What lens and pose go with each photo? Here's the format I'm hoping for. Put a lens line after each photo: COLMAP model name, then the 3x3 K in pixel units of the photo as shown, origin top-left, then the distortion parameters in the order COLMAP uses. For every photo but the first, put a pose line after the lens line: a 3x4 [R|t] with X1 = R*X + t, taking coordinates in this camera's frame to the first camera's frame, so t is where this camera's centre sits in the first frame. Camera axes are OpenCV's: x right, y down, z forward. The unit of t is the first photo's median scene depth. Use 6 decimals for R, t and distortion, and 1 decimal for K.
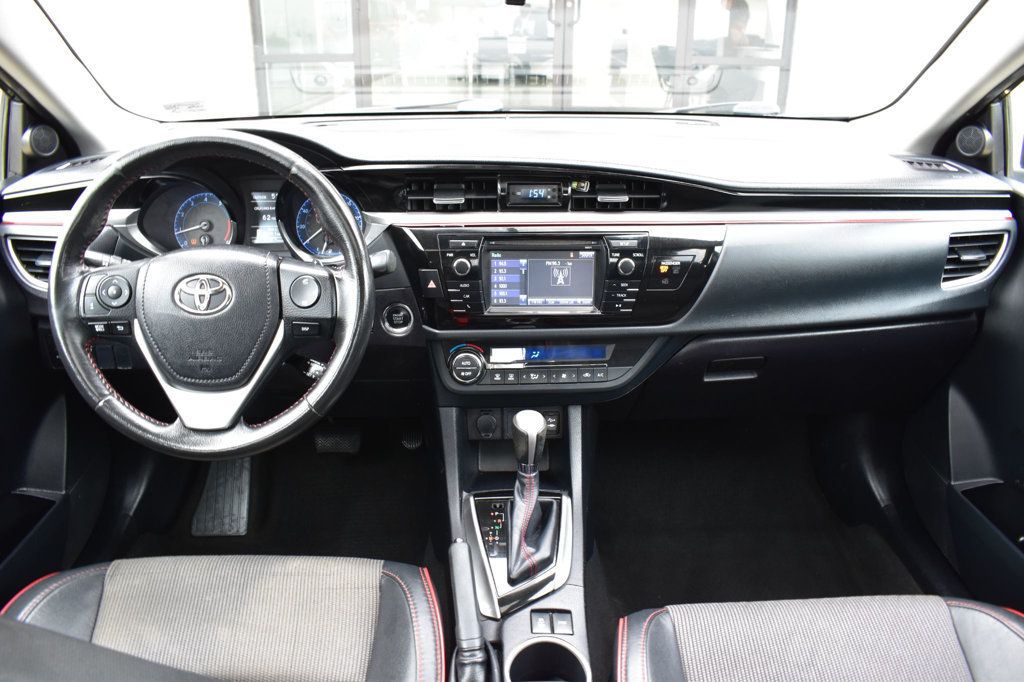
lens RADIAL K [[793.7, 0, 512.0], [0, 793.7, 341.0], [0, 0, 1]] dist [-0.092427, 0.004254]
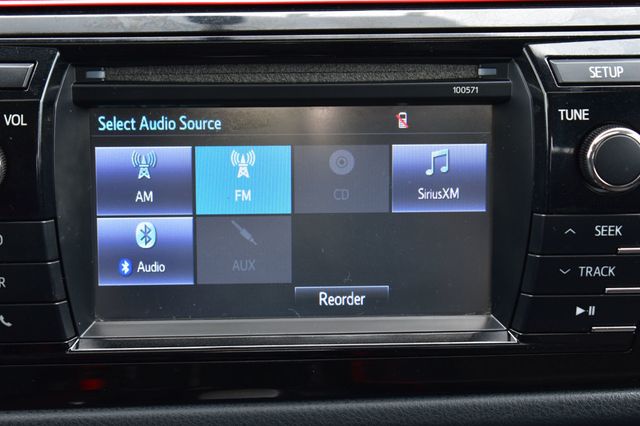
lens RADIAL K [[1458.4, 0, 320.0], [0, 1458.4, 213.0], [0, 0, 1]] dist [0.074115, -0.113166]
pose [[0.999645, -0.010415, 0.024514, 0.035932], [0.012652, 0.995590, -0.092958, -0.033383], [-0.023438, 0.093235, 0.995368, 0.523765]]
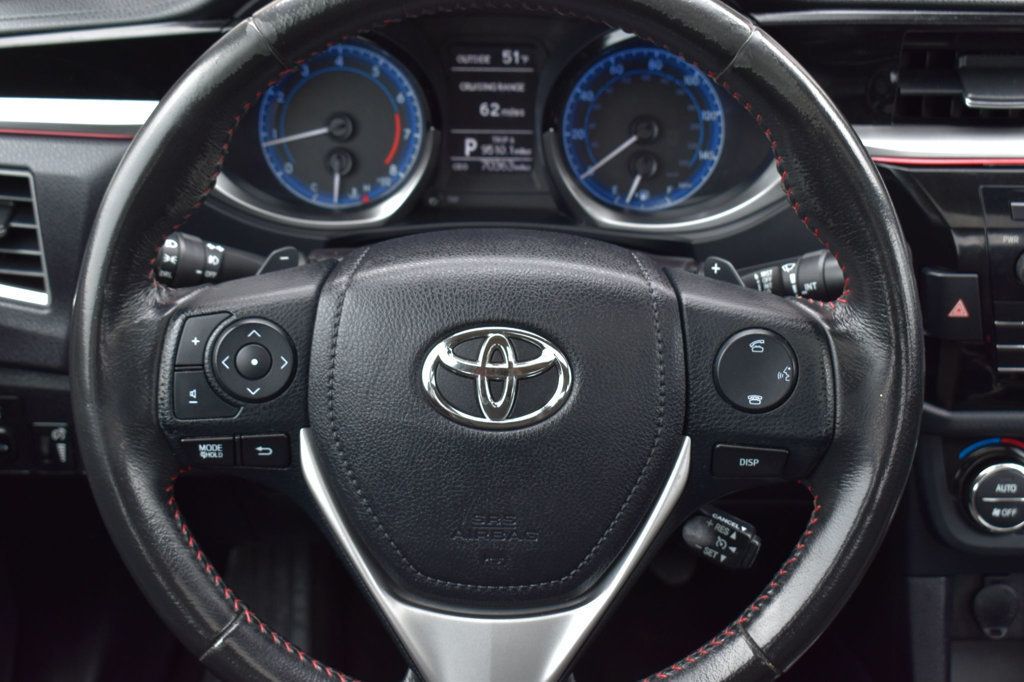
lens RADIAL K [[1625.4, 0, 512.0], [0, 1625.4, 341.0], [0, 0, 1]] dist [0.002030, -0.043596]
pose [[0.999874, 0.015556, -0.003043, -0.325015], [-0.015169, 0.994767, 0.101040, -0.134812], [0.004599, -0.100982, 0.994878, 0.160747]]
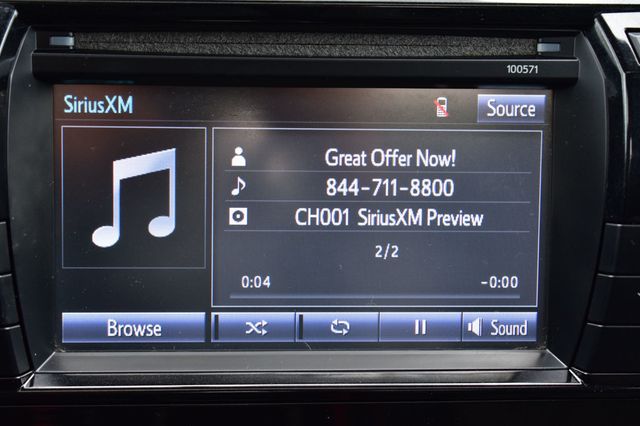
lens RADIAL K [[1458.4, 0, 320.0], [0, 1458.4, 213.0], [0, 0, 1]] dist [0.074115, -0.113166]
pose [[0.998293, 0.004397, 0.058246, 0.019956], [0.002919, 0.992161, -0.124935, -0.031557], [-0.058339, 0.124892, 0.990454, 0.620692]]
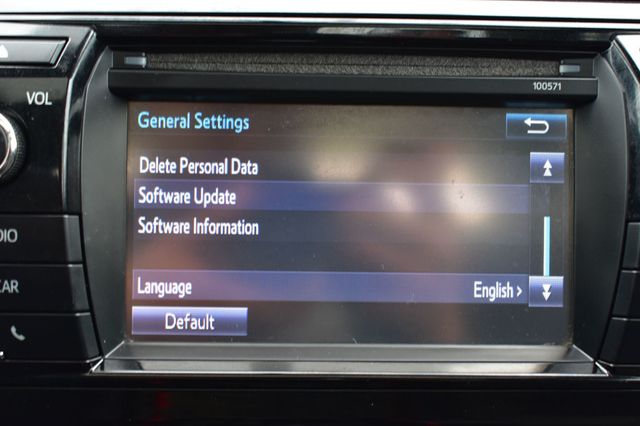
lens RADIAL K [[953.3, 0, 320.0], [0, 953.3, 213.0], [0, 0, 1]] dist [-0.032853, 0.024915]
pose [[0.999942, 0.010441, 0.002667, 0.028813], [-0.009483, 0.970113, -0.242470, -0.012981], [-0.005119, 0.242431, 0.970155, 0.734673]]
